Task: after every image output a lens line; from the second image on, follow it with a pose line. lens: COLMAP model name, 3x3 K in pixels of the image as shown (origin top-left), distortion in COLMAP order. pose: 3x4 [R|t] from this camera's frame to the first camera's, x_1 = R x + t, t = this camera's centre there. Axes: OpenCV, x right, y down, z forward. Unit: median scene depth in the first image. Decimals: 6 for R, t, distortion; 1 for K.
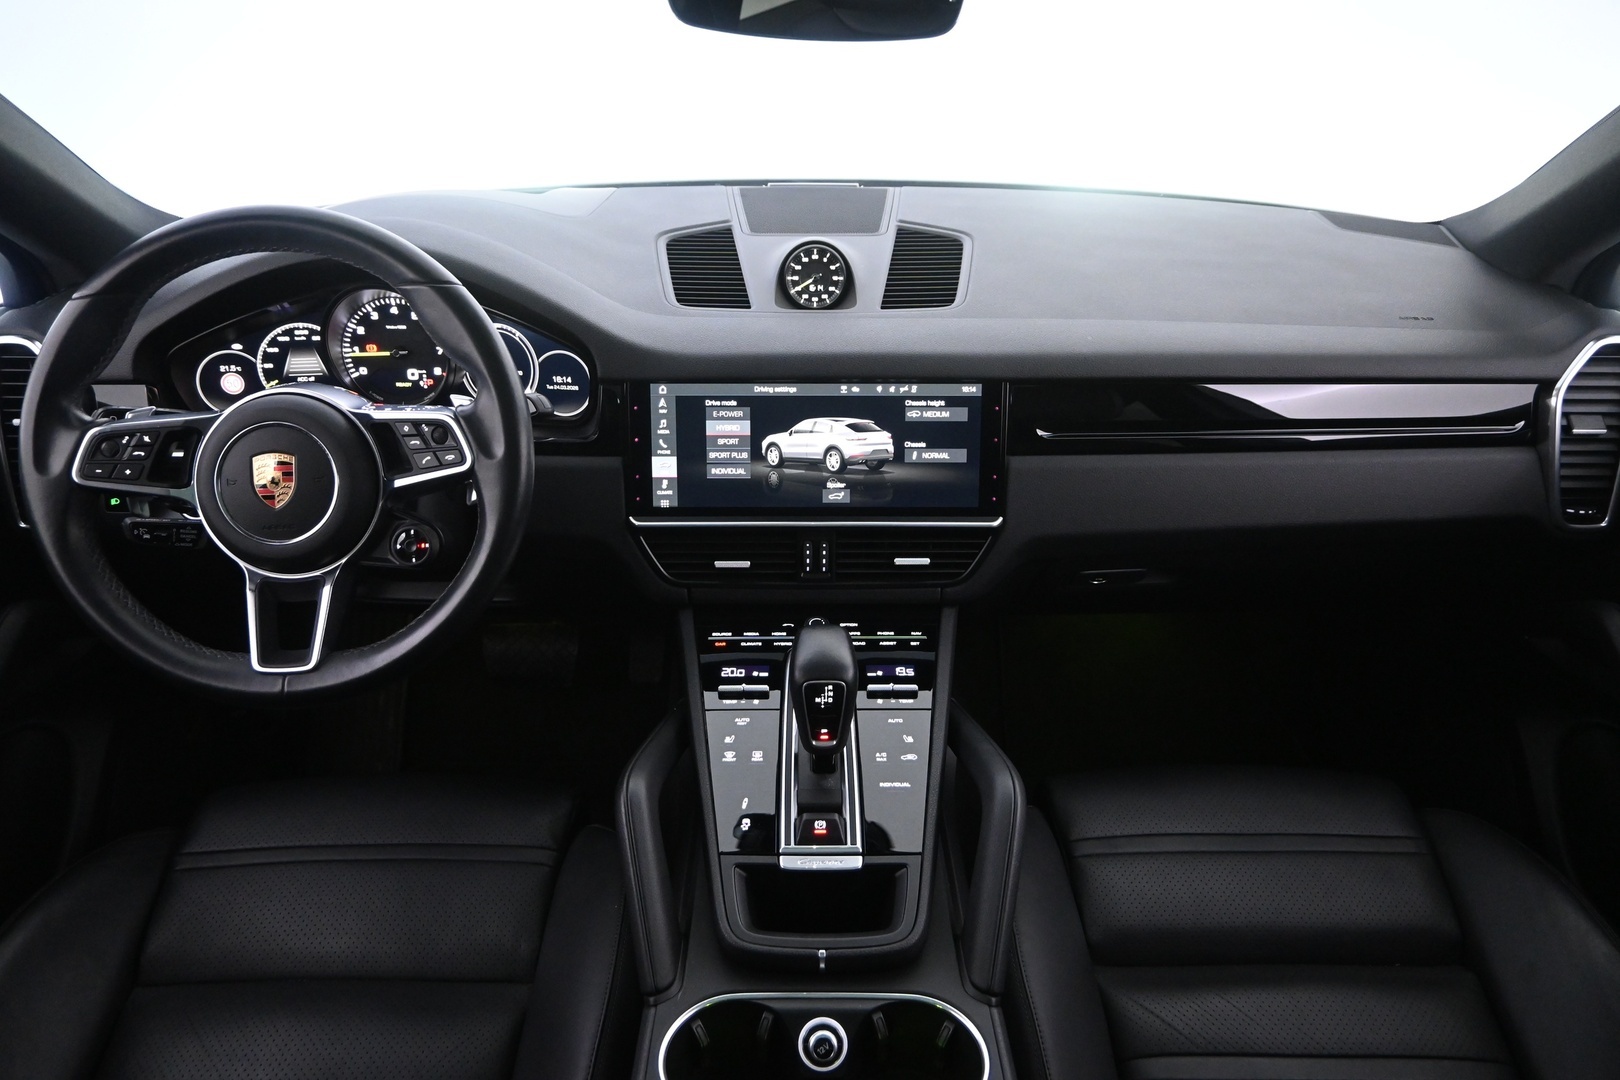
lens RADIAL K [[1128.5, 0, 816.2], [0, 1128.5, 525.4], [0, 0, 1]] dist [-0.004893, 0.009272]
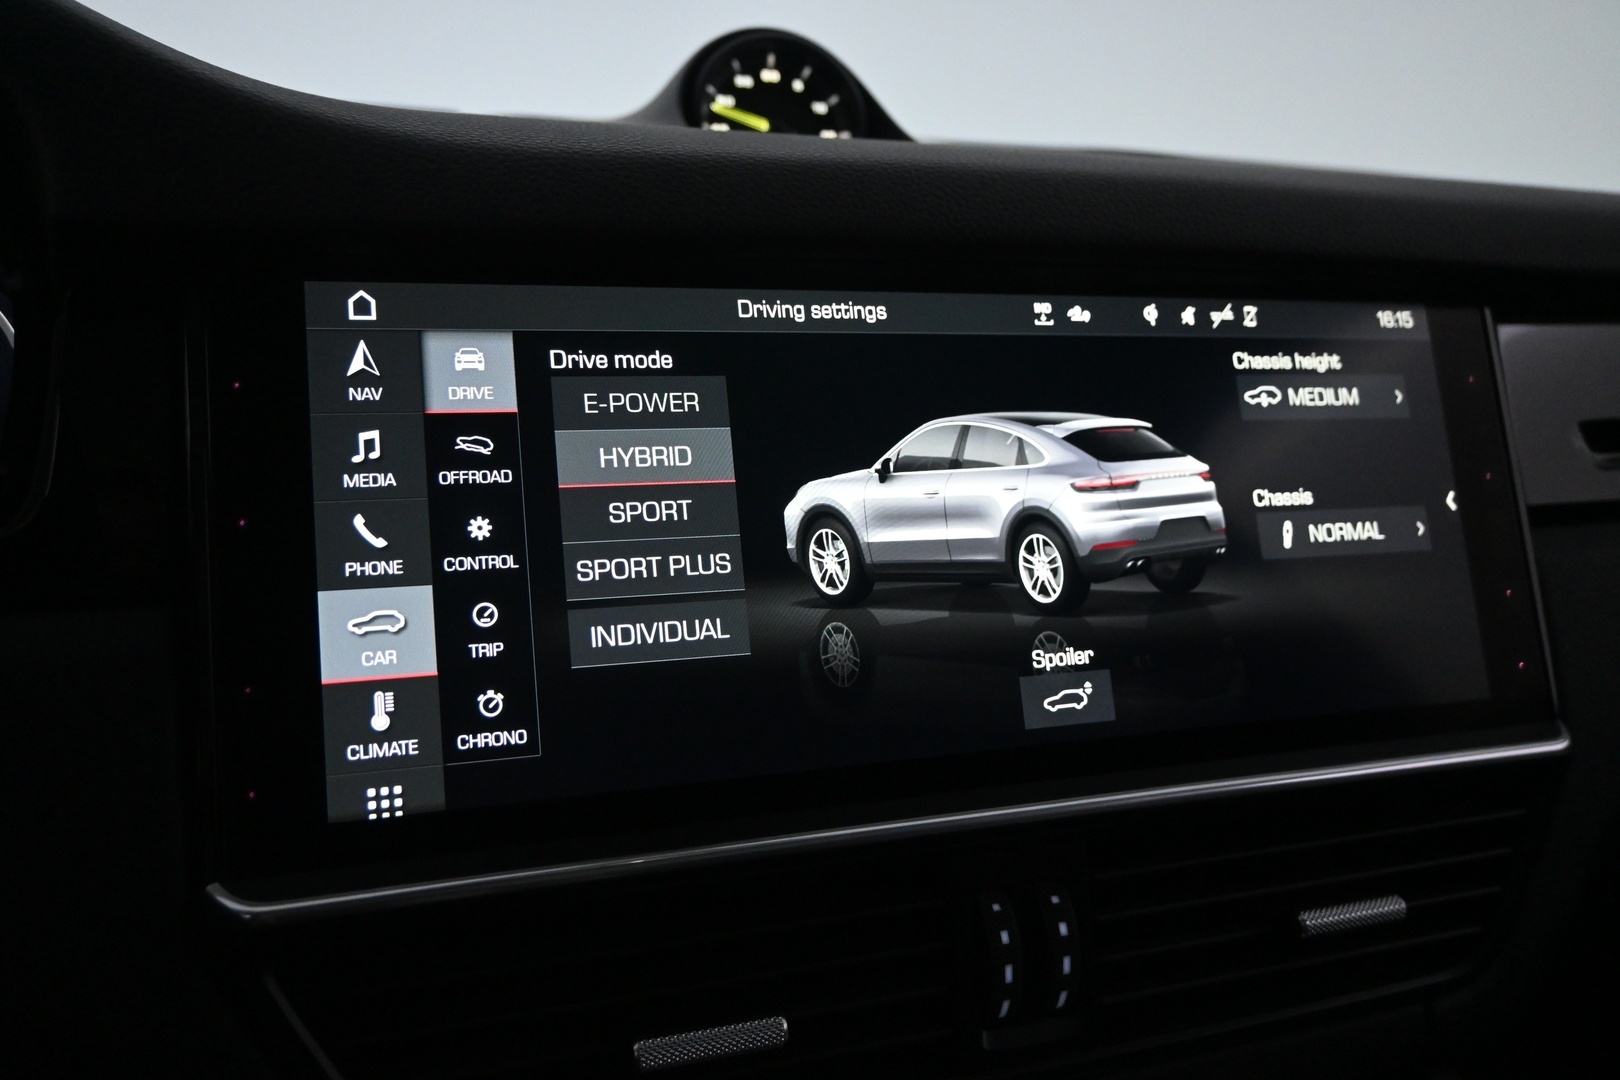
lens RADIAL K [[1263.9, 0, 801.9], [0, 1263.9, 549.2], [0, 0, 1]] dist [0.002930, 0.012493]
pose [[0.945887, -0.047136, 0.321055, -0.135655], [0.143325, 0.948341, -0.283032, 0.015663], [-0.291129, 0.313732, 0.903779, 0.747637]]
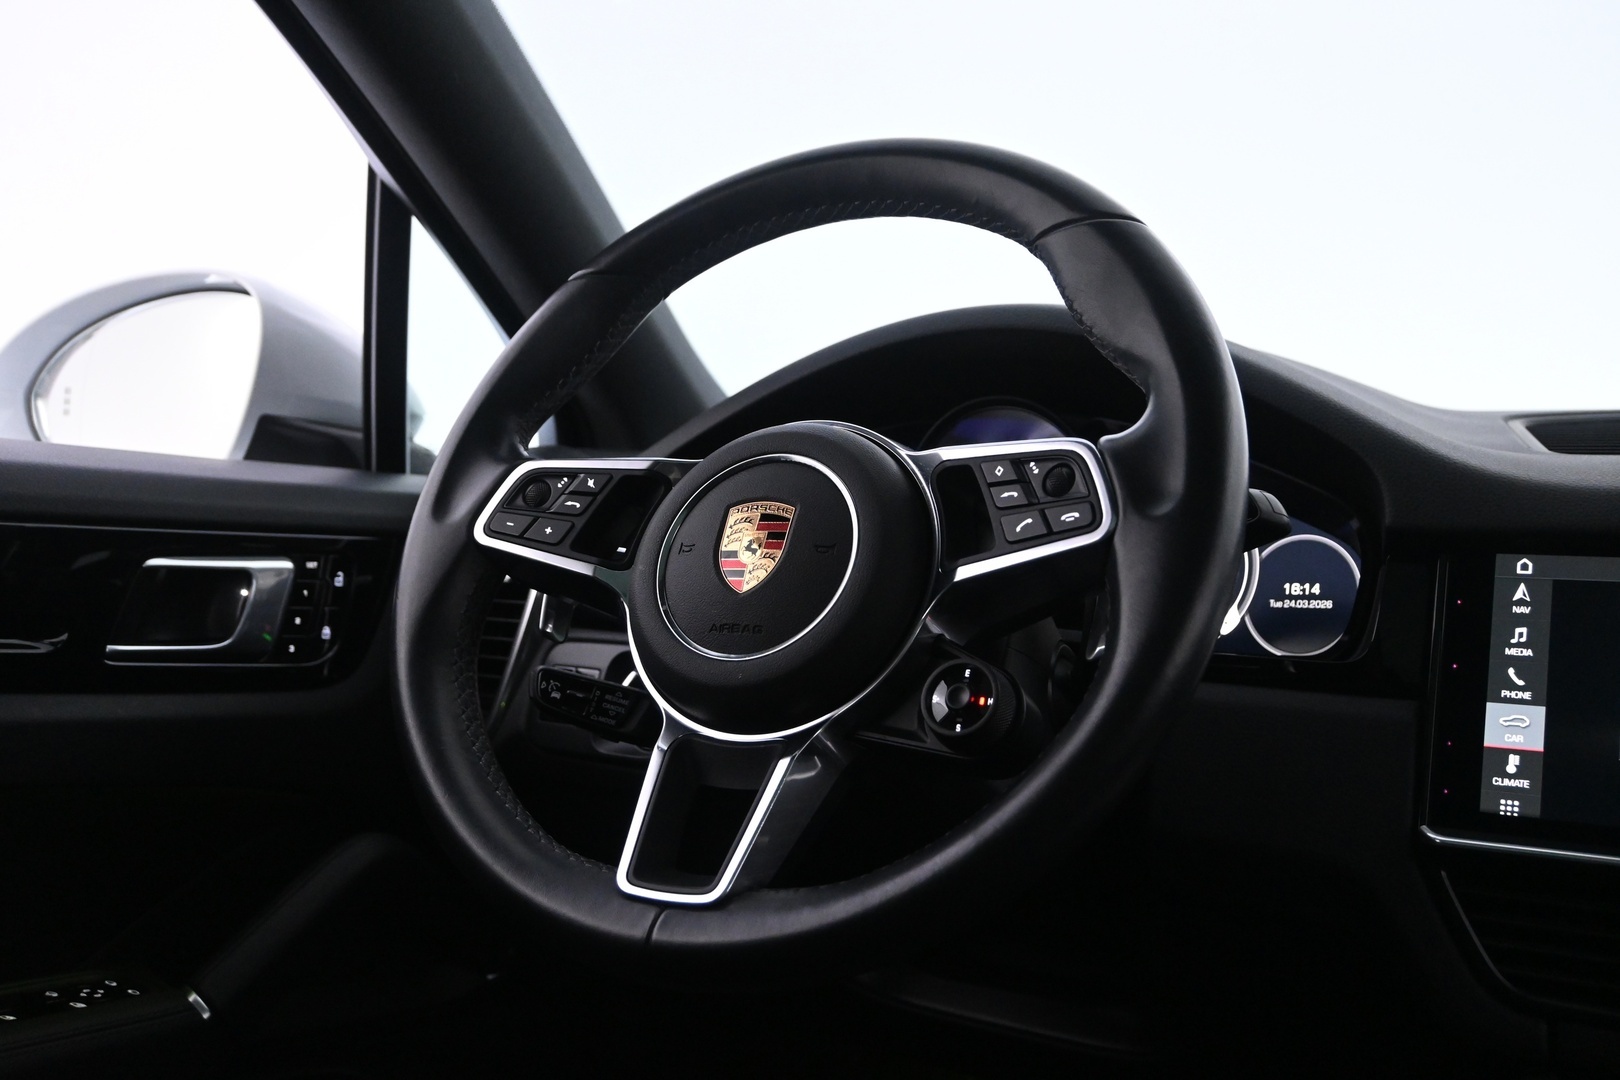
lens RADIAL K [[1476.2, 0, 808.3], [0, 1476.2, 541.6], [0, 0, 1]] dist [-0.012438, 0.000000]
pose [[0.863411, 0.026387, -0.503810, -0.084061], [-0.256490, 0.882899, -0.393323, 0.190086], [0.434435, 0.468822, 0.769073, 0.387347]]
